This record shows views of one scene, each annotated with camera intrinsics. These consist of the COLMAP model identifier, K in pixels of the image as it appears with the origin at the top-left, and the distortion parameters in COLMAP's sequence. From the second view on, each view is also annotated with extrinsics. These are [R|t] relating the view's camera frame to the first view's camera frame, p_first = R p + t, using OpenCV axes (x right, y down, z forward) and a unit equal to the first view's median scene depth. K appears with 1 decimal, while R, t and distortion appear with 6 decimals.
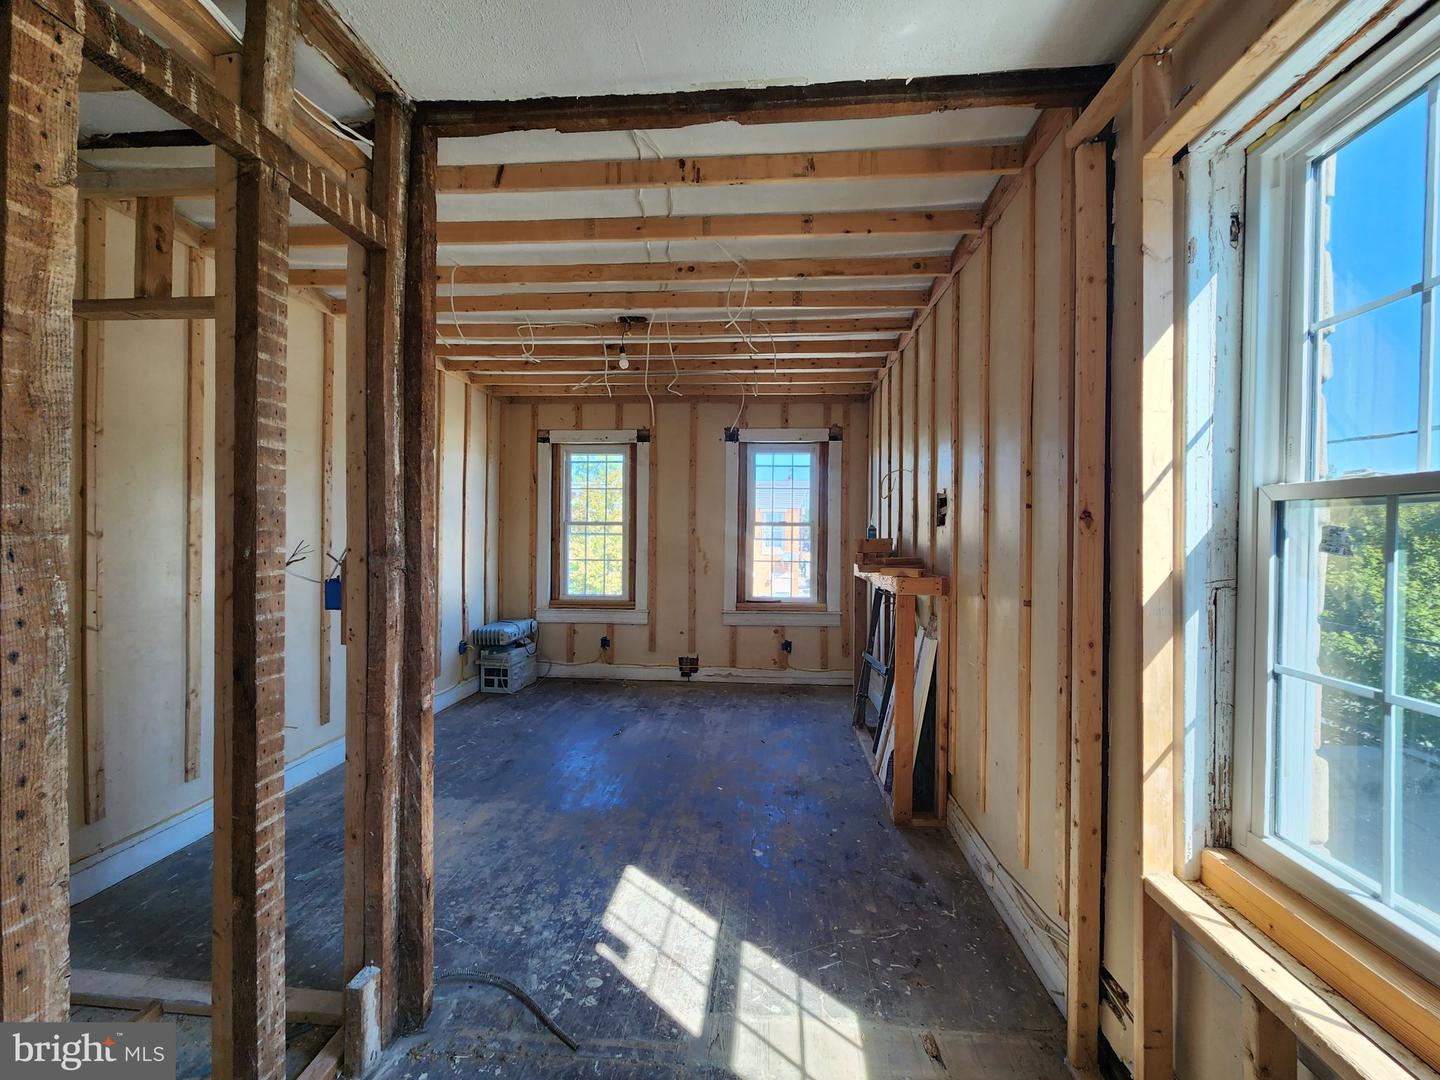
lens RADIAL K [[577.7, 0, 720.0], [0, 577.7, 540.0], [0, 0, 1]] dist [-0.000730, -0.000137]
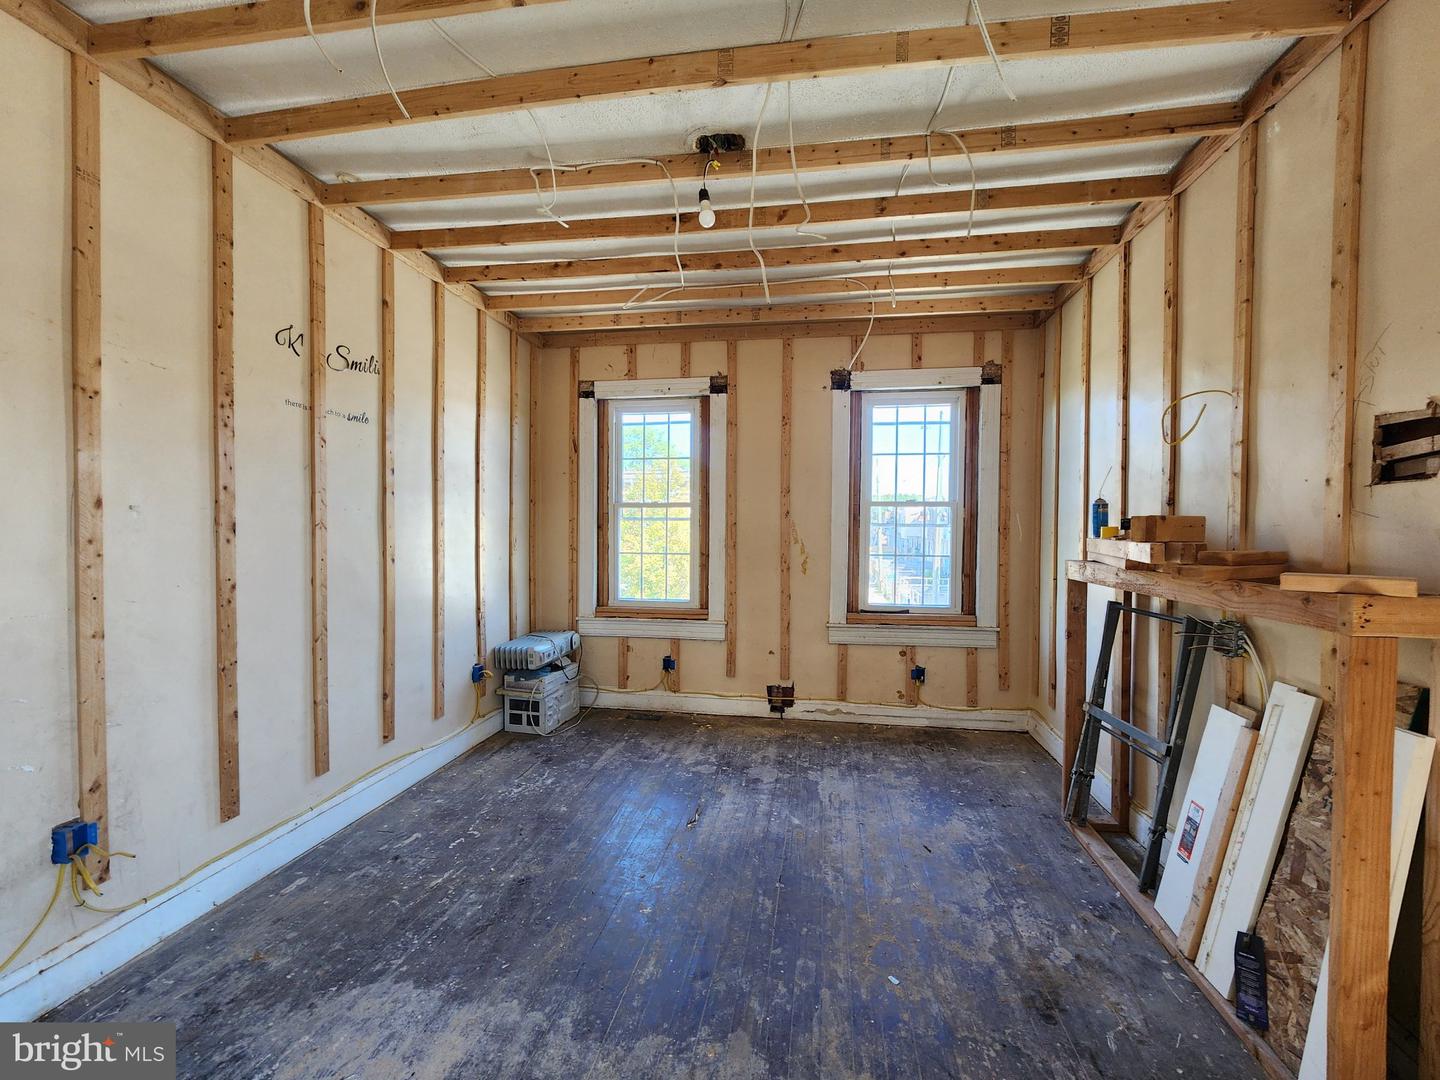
lens RADIAL K [[577.7, 0, 720.0], [0, 577.7, 540.0], [0, 0, 1]] dist [-0.000730, -0.000137]
pose [[0.995872, -0.001670, -0.090755, -0.065091], [0.002753, 0.999926, 0.011808, 0.008429], [0.090729, -0.012009, 0.995803, 0.267107]]
